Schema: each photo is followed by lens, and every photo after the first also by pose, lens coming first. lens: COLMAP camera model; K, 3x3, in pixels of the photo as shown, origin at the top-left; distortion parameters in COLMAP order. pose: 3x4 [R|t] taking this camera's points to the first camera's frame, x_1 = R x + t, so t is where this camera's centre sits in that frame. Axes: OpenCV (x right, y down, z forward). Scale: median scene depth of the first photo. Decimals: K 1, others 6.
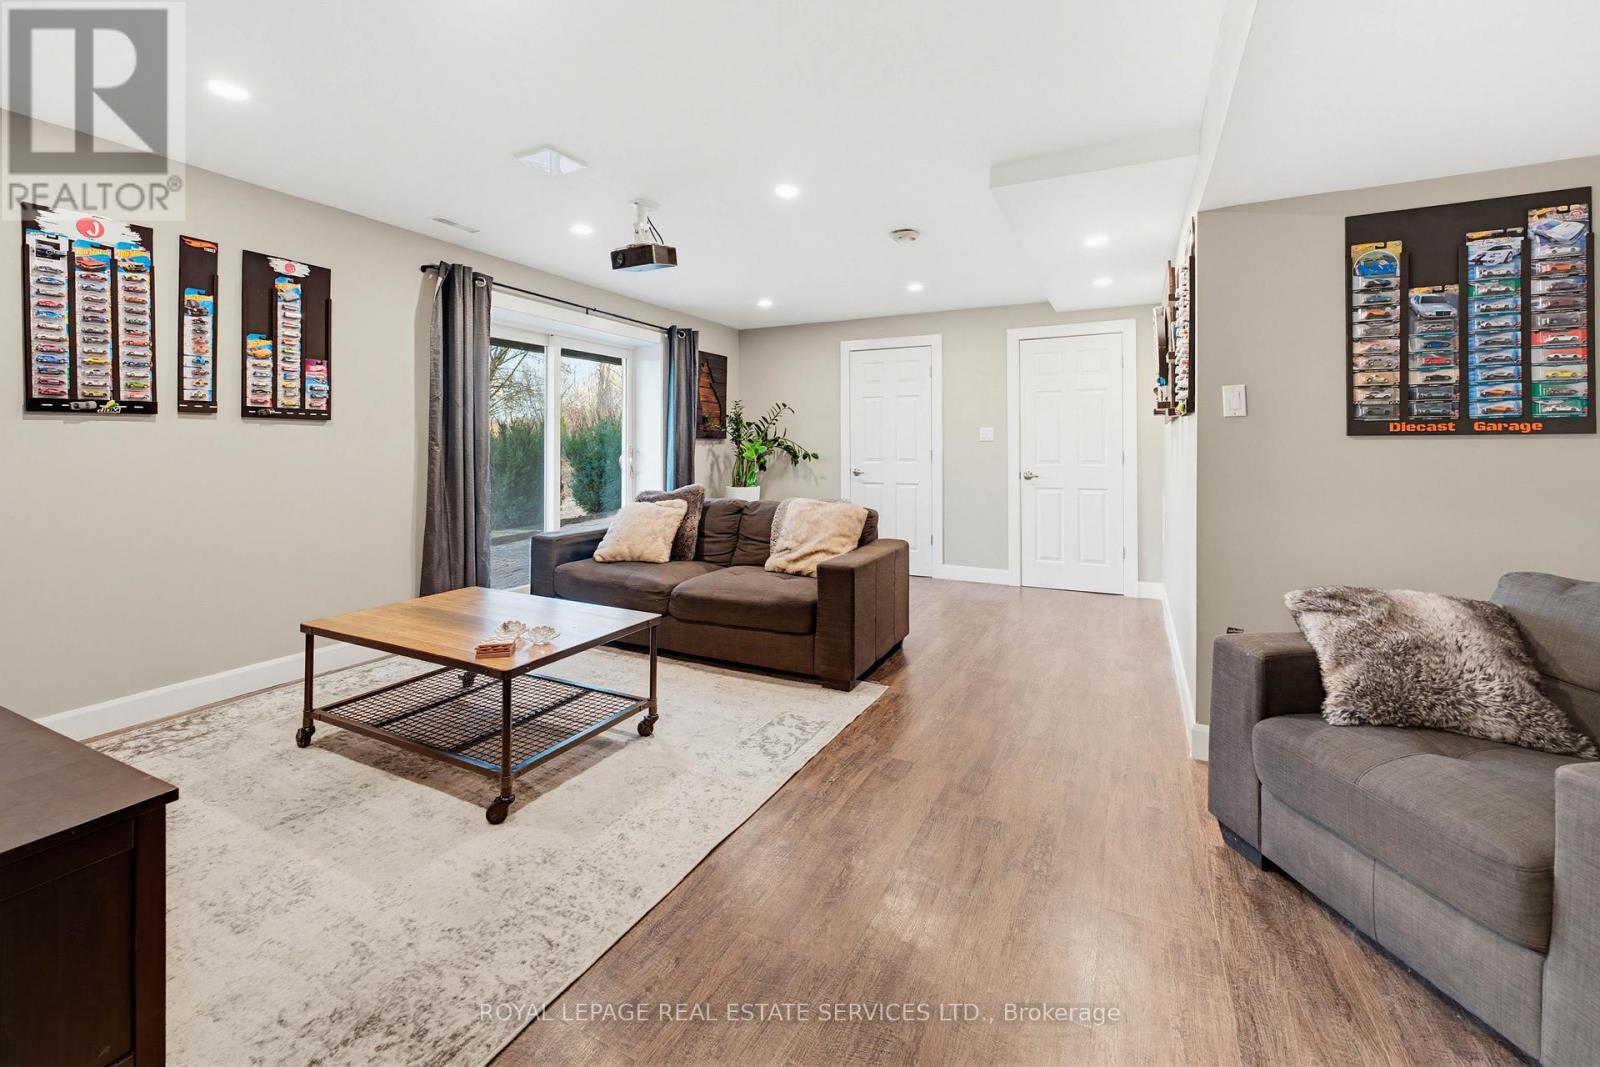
lens RADIAL K [[670.3, 0, 796.3], [0, 670.3, 447.1], [0, 0, 1]] dist [-0.001722, -0.000184]
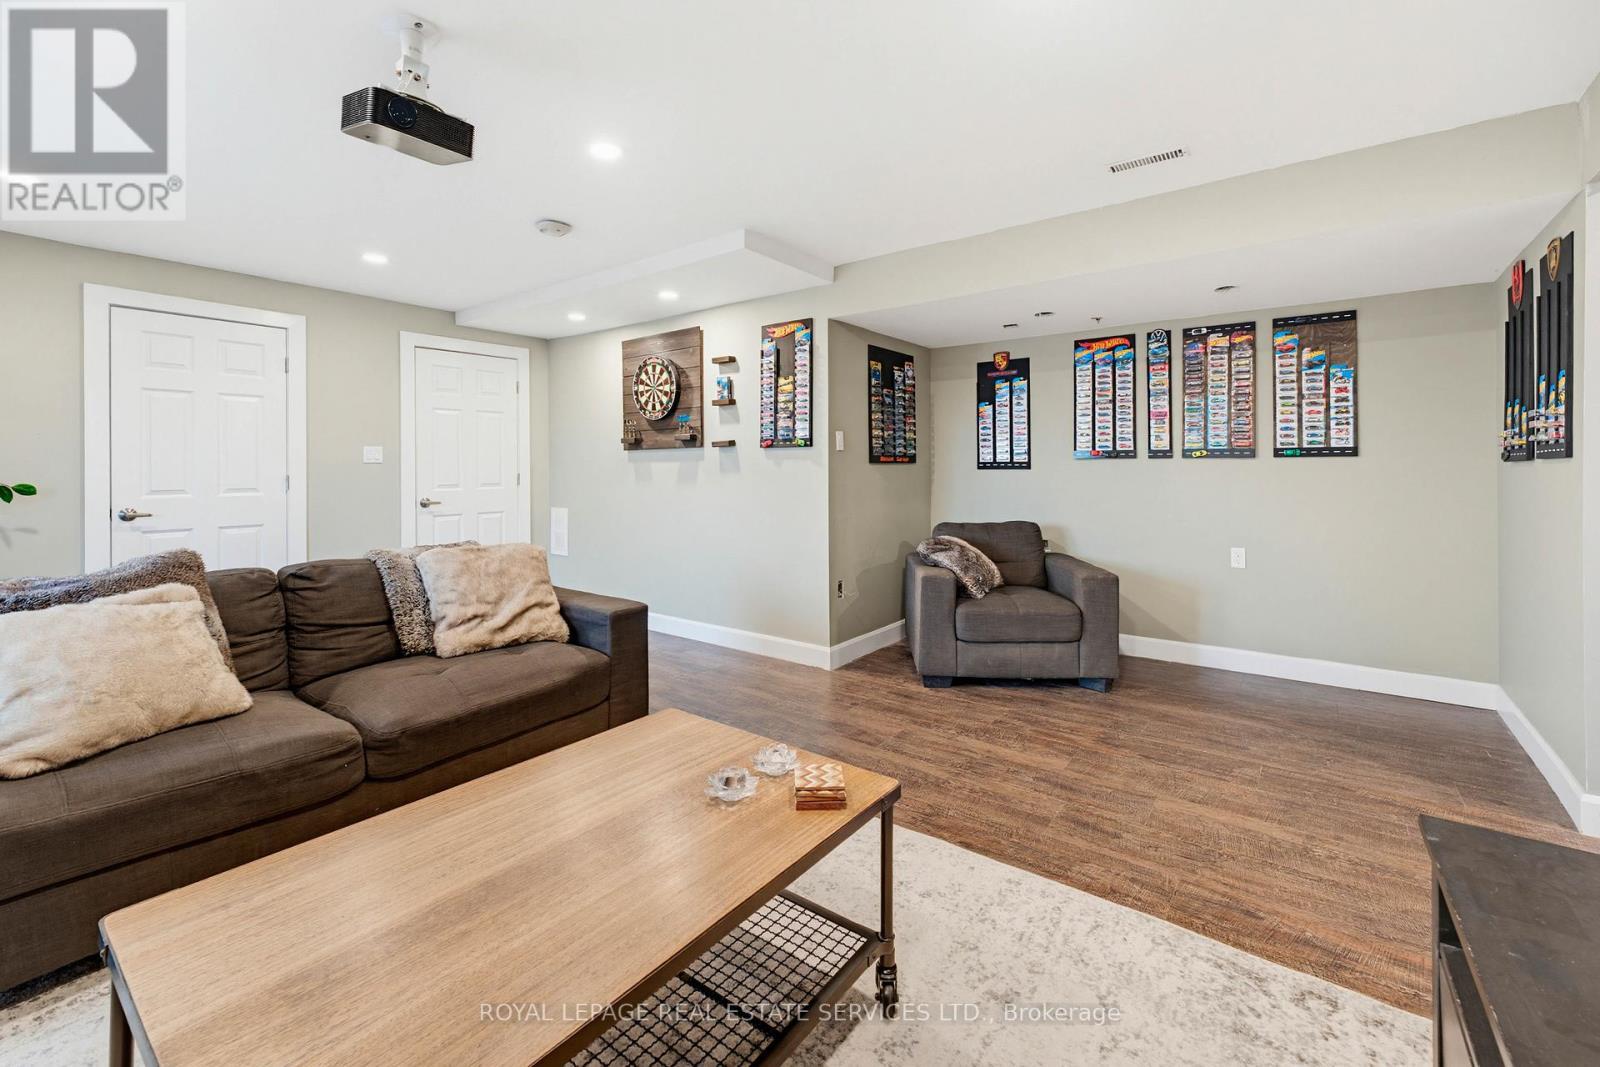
lens RADIAL K [[667.4, 0, 801.7], [0, 667.4, 467.4], [0, 0, 1]] dist [-0.001824, 0.000335]
pose [[0.181147, -0.002563, 0.983453, -1.054831], [0.002598, 0.999994, 0.002127, -0.010183], [-0.983453, 0.002170, 0.181152, 0.880216]]
